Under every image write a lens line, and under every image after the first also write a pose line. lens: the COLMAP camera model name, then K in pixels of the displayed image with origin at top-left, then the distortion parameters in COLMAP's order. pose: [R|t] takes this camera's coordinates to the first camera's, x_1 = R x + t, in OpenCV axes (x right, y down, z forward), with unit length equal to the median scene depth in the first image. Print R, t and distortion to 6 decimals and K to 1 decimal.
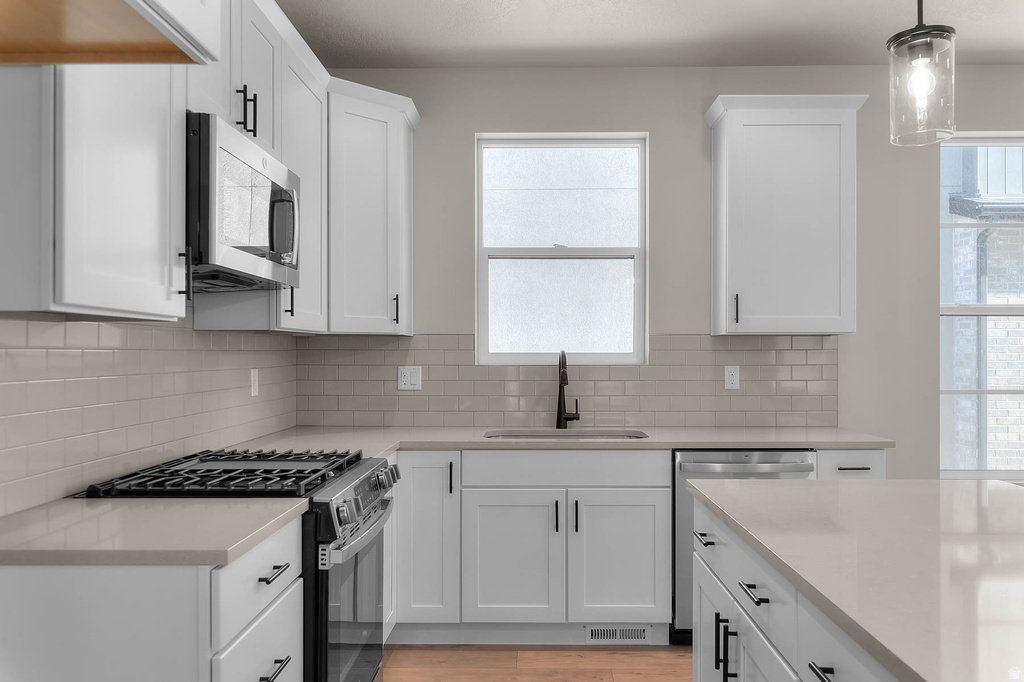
lens RADIAL K [[787.7, 0, 519.0], [0, 787.7, 347.7], [0, 0, 1]] dist [0.003806, 0.002167]
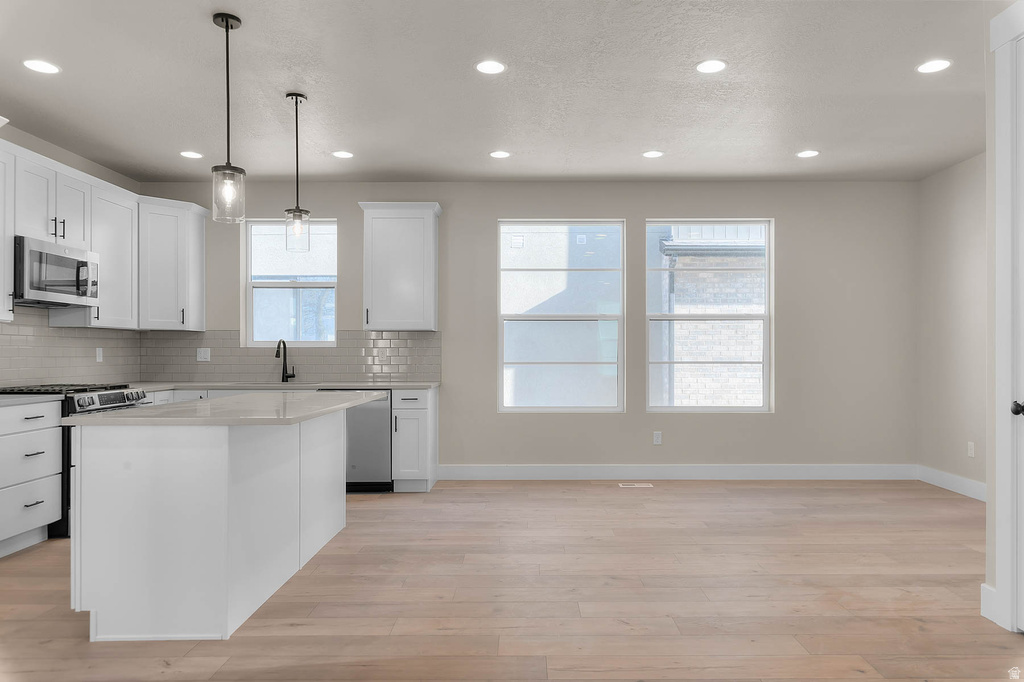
lens RADIAL K [[698.6, 0, 532.6], [0, 698.6, 349.4], [0, 0, 1]] dist [0.002279, 0.006762]
pose [[0.999835, 0.000520, 0.018140, 0.587092], [-0.000543, 0.999999, 0.001259, 0.024203], [-0.018139, -0.001269, 0.999835, -0.613284]]
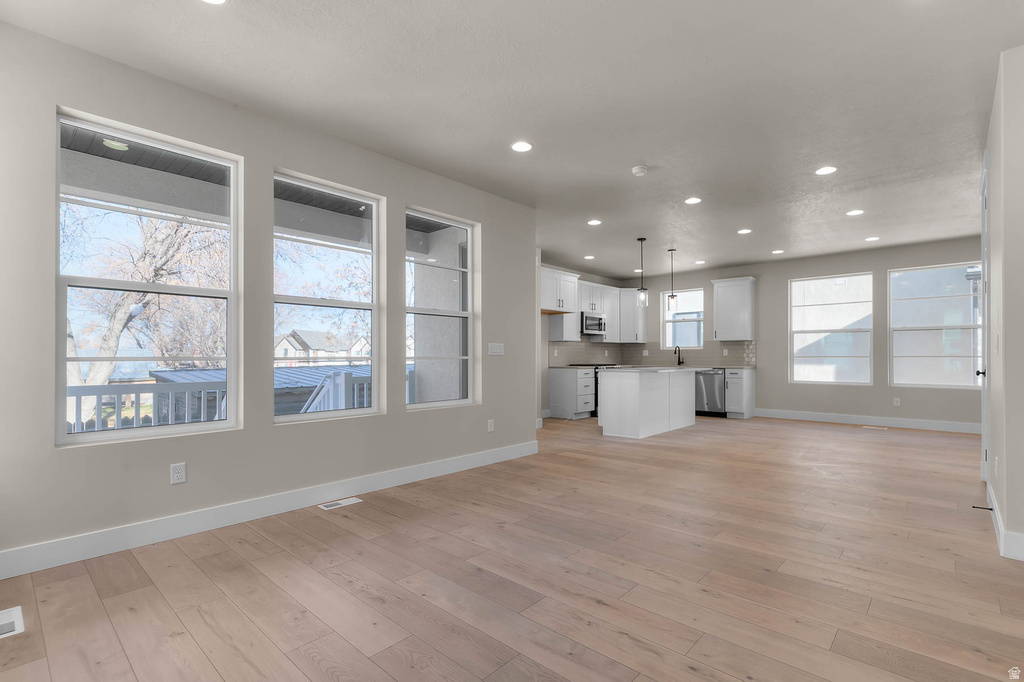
lens RADIAL K [[475.1, 0, 516.9], [0, 475.1, 353.0], [0, 0, 1]] dist [-0.002012, -0.000131]
pose [[0.745283, -0.005043, -0.666729, 1.032738], [0.004744, 0.999986, -0.002260, 0.040801], [0.666731, -0.001479, 0.745297, -1.326481]]
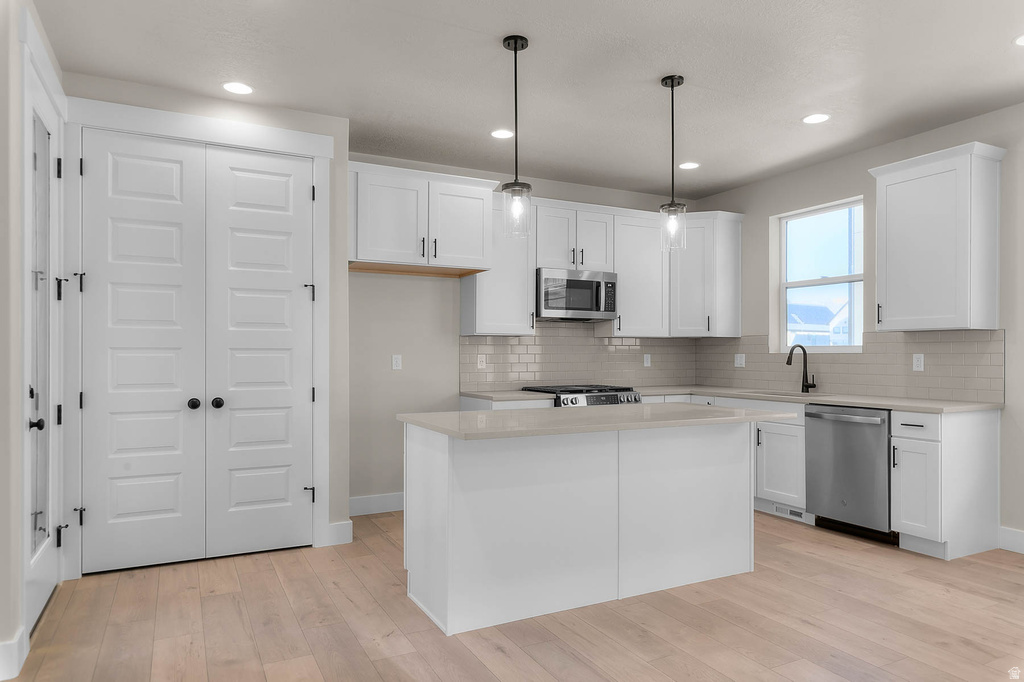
lens RADIAL K [[665.6, 0, 518.4], [0, 665.6, 347.4], [0, 0, 1]] dist [0.003180, -0.002312]
pose [[0.469647, -0.008301, -0.882815, 0.966454], [0.005539, 0.999964, -0.006456, 0.015441], [0.882837, -0.001858, 0.469676, -0.154966]]
